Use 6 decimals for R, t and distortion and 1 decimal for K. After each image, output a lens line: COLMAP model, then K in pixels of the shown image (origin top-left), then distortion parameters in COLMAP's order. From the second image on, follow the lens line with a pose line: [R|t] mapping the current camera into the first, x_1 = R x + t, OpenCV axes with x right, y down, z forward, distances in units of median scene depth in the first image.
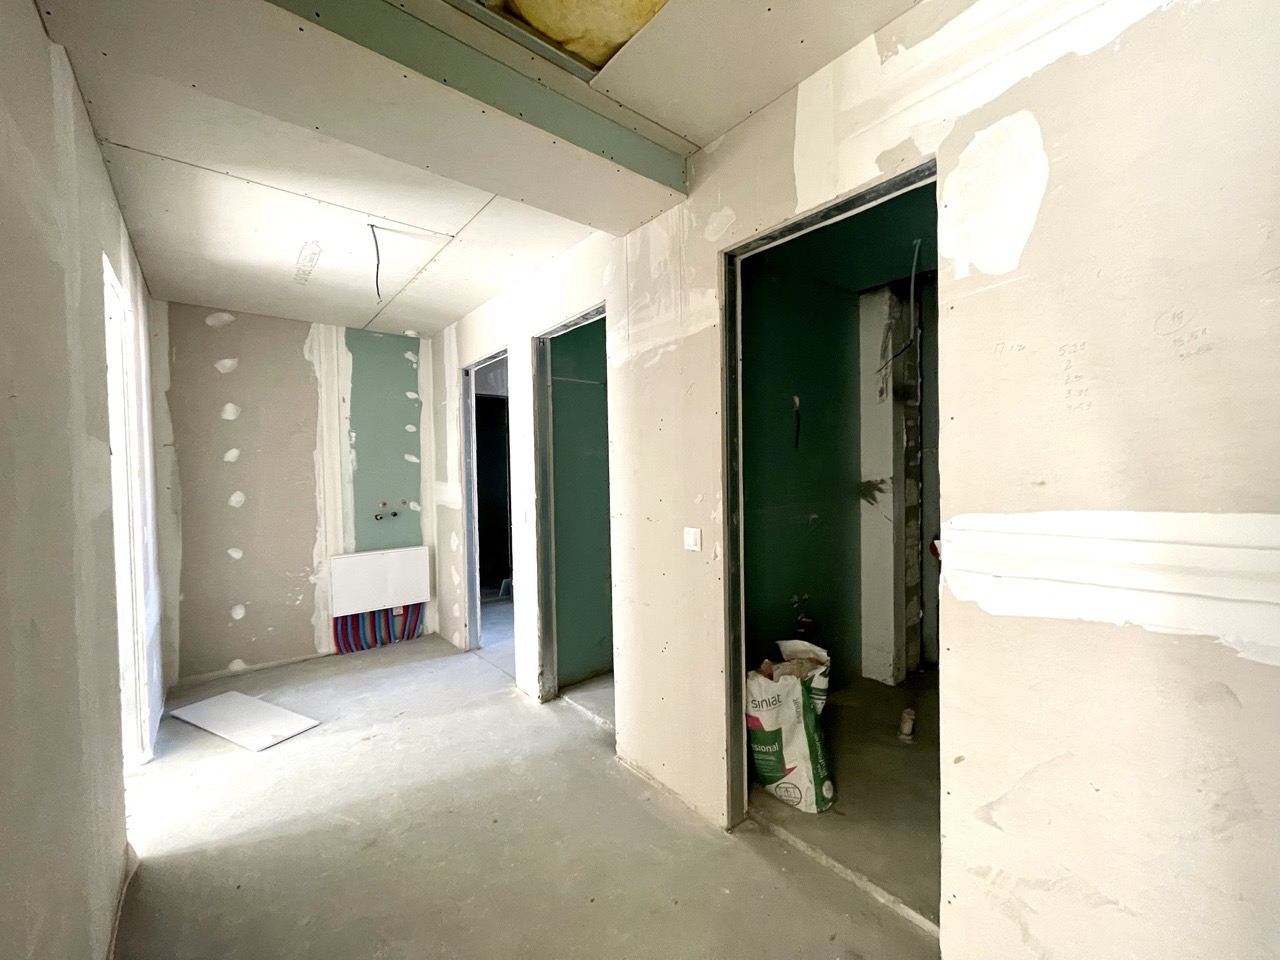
lens RADIAL K [[514.4, 0, 629.2], [0, 514.4, 484.5], [0, 0, 1]] dist [-0.003179, -0.000194]
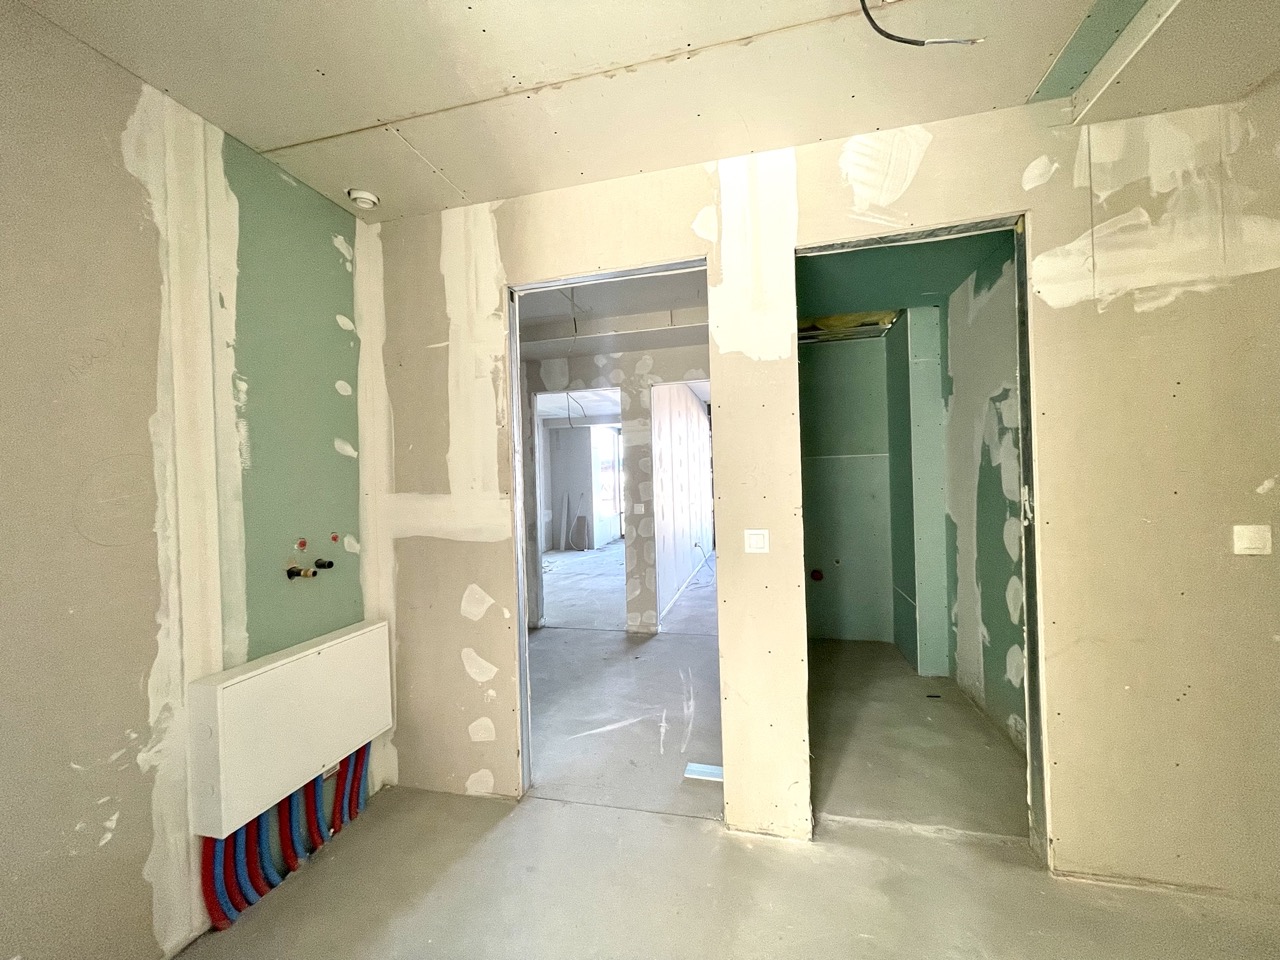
lens RADIAL K [[514.4, 0, 631.2], [0, 514.4, 484.5], [0, 0, 1]] dist [-0.003179, -0.000194]
pose [[0.802109, -0.010973, 0.597077, -0.546742], [0.033134, 0.999109, -0.026150, 0.007204], [-0.596258, 0.040759, 0.801758, 0.478737]]
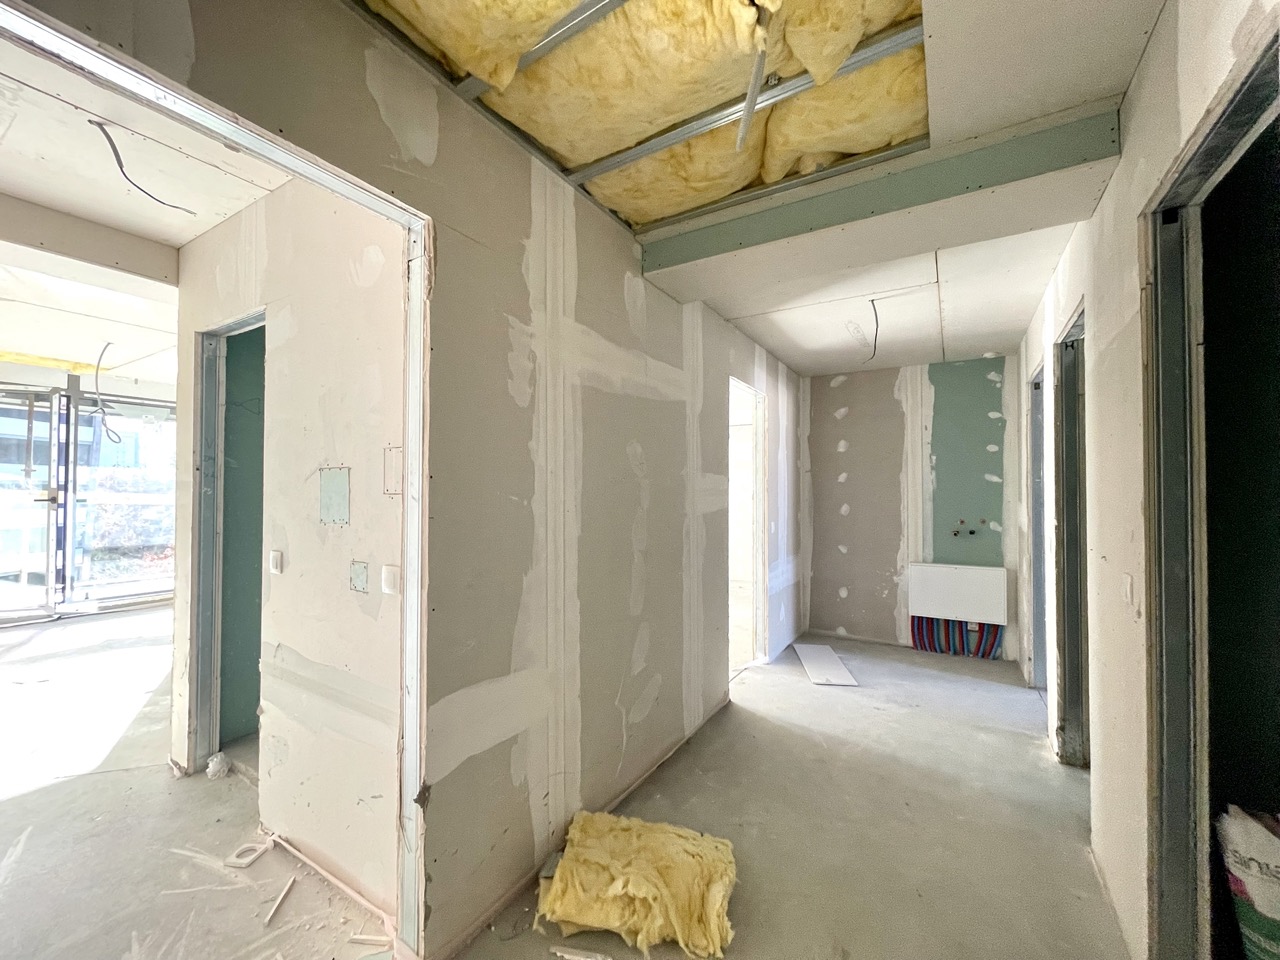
lens RADIAL K [[514.4, 0, 646.9], [0, 514.4, 484.8], [0, 0, 1]] dist [-0.003179, -0.000194]
pose [[0.345442, 0.005950, -0.938421, 0.309433], [-0.032472, 0.999457, -0.005616, -0.011130], [0.937878, 0.032412, 0.345448, 0.026175]]
